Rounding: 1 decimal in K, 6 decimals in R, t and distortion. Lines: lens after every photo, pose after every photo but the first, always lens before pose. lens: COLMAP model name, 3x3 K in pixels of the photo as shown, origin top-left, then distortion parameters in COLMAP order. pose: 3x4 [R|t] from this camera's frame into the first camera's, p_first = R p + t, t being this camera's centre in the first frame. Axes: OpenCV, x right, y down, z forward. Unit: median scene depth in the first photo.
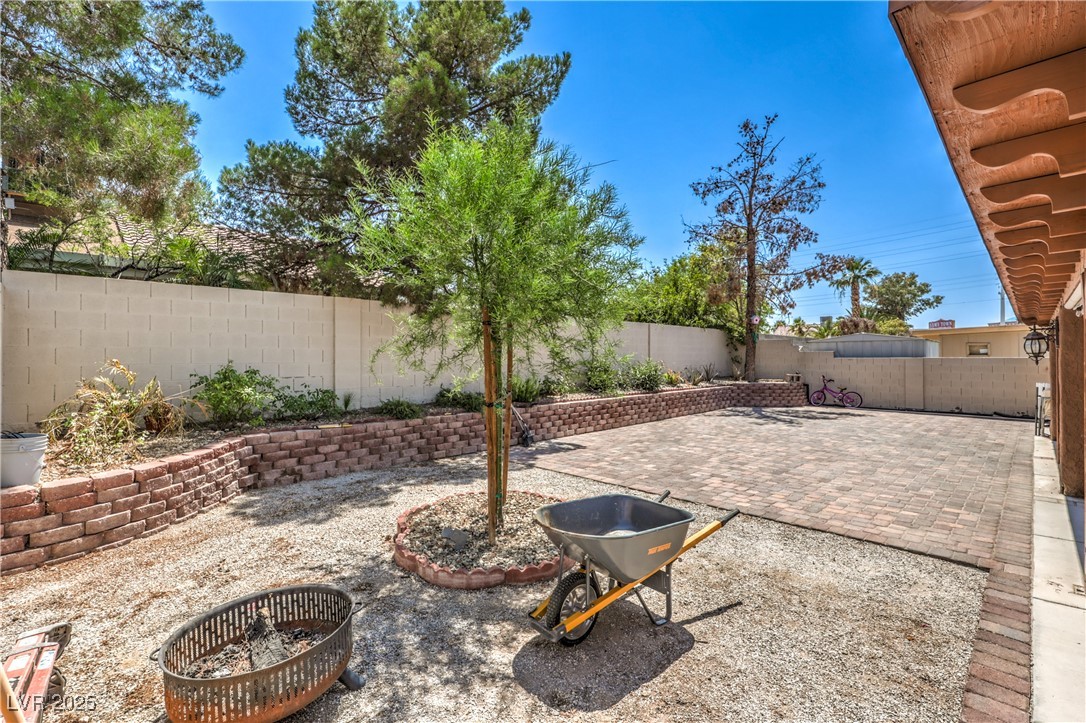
lens RADIAL K [[489.2, 0, 542.5], [0, 489.2, 358.1], [0, 0, 1]] dist [0.026909, 0.000413]
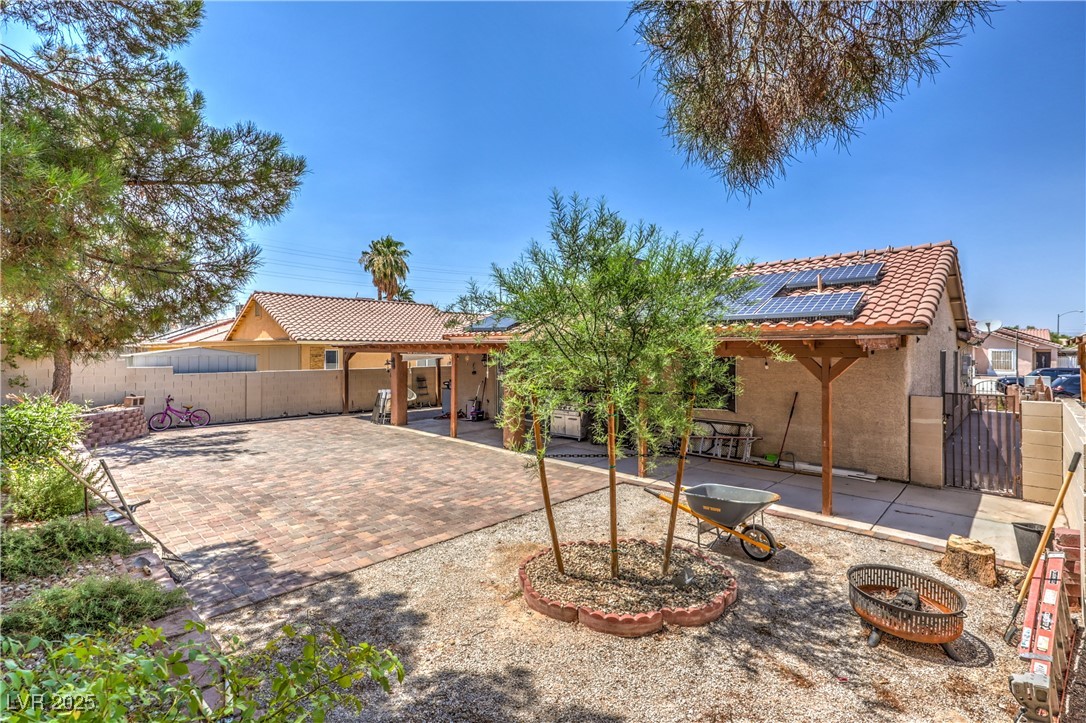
lens RADIAL K [[511.6, 0, 538.6], [0, 511.6, 352.9], [0, 0, 1]] dist [-0.000271, 0.000121]
pose [[-0.023333, -0.007515, 0.999699, -1.174296], [0.001100, 0.999971, 0.007543, -0.150579], [-0.999727, 0.001275, -0.023324, 1.177366]]
